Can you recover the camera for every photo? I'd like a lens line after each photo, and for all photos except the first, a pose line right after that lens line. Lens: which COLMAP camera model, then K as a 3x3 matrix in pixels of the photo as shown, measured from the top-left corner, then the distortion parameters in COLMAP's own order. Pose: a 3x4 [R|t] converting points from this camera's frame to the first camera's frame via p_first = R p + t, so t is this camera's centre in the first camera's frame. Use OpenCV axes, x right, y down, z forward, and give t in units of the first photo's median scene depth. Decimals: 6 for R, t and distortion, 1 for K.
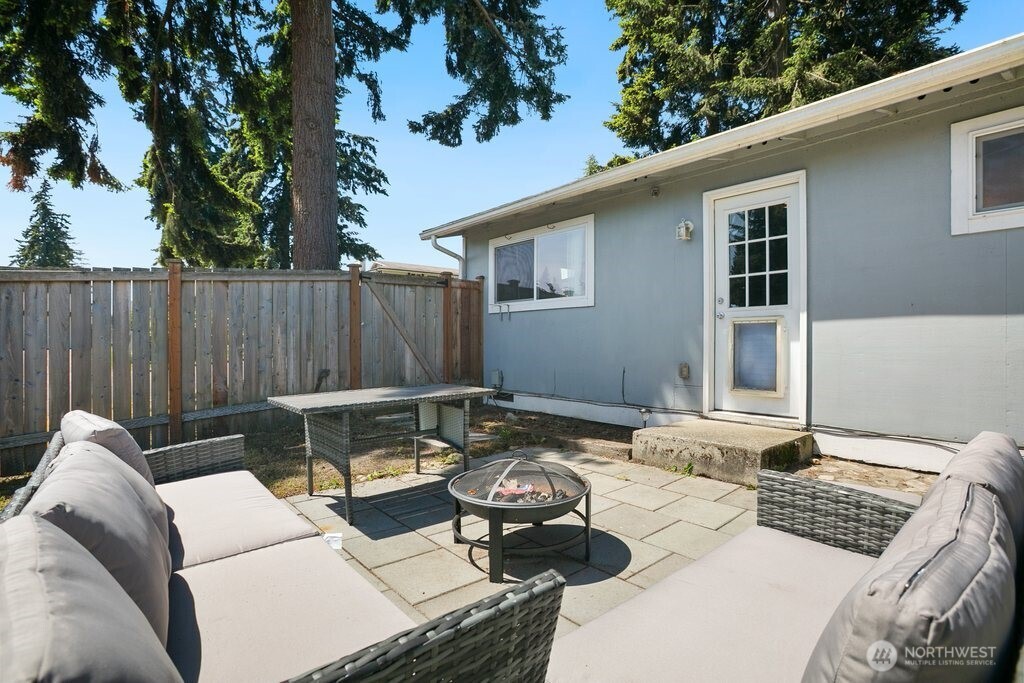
lens RADIAL K [[495.5, 0, 510.0], [0, 495.5, 342.6], [0, 0, 1]] dist [-0.066847, 0.029323]
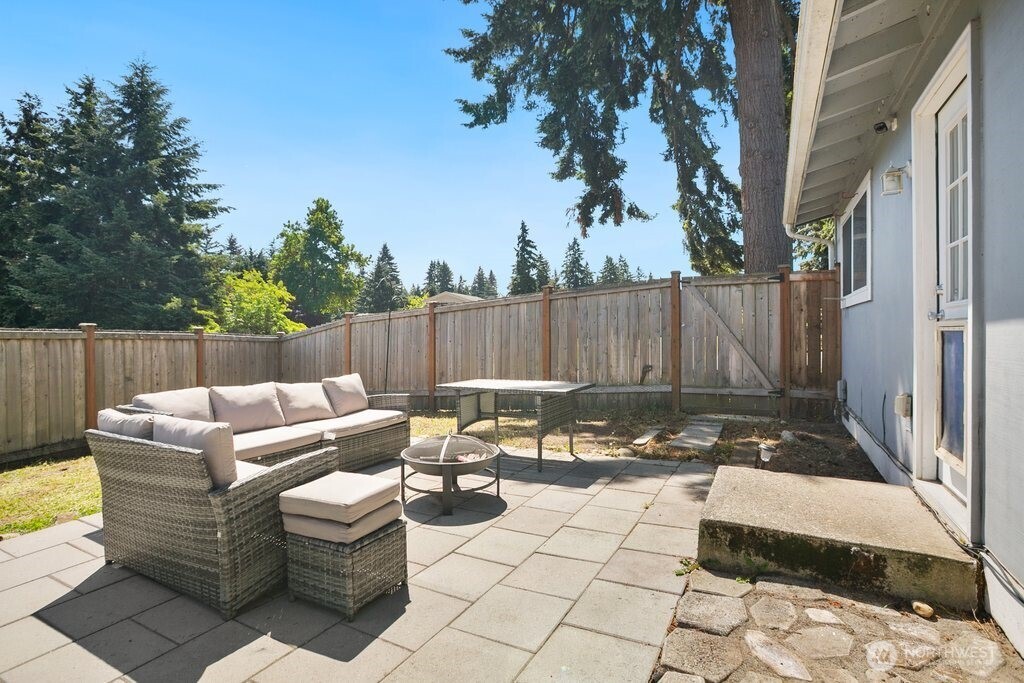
lens RADIAL K [[495.5, 0, 510.0], [0, 495.5, 342.6], [0, 0, 1]] dist [-0.066847, 0.029323]
pose [[0.368536, 0.025935, -0.929252, 0.271390], [-0.000468, 0.999616, 0.027714, -0.014329], [0.929613, -0.009778, 0.368406, 0.120399]]
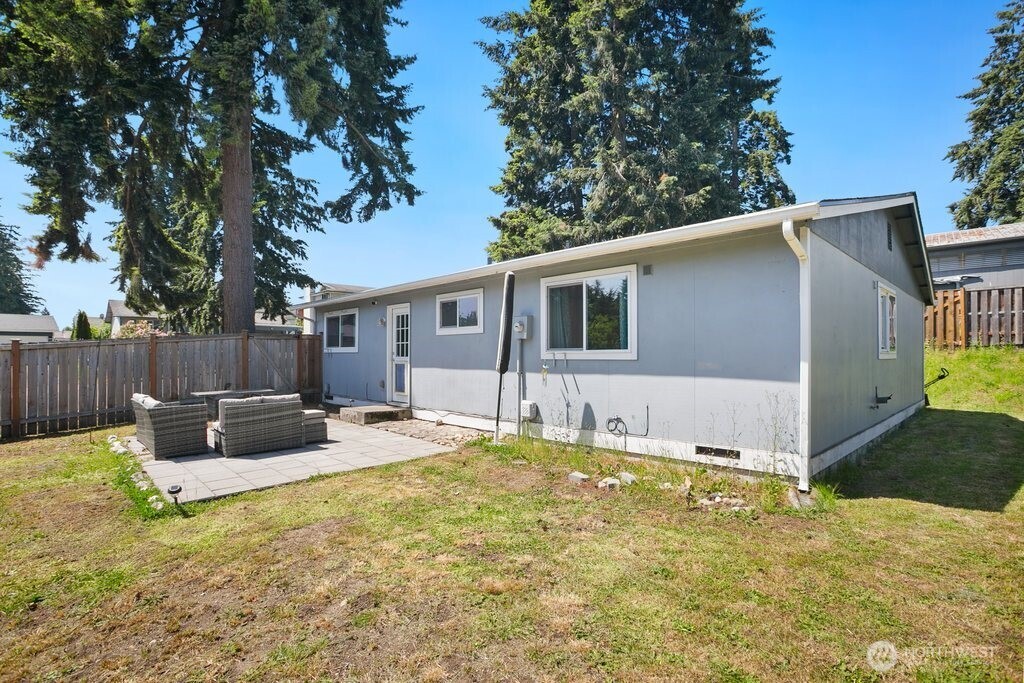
lens RADIAL K [[495.5, 0, 510.0], [0, 495.5, 342.6], [0, 0, 1]] dist [-0.066847, 0.029323]
pose [[0.998014, -0.000889, 0.062987, 0.285956], [0.002409, 0.999707, -0.024067, -0.027642], [-0.062947, 0.024171, 0.997724, -0.451950]]
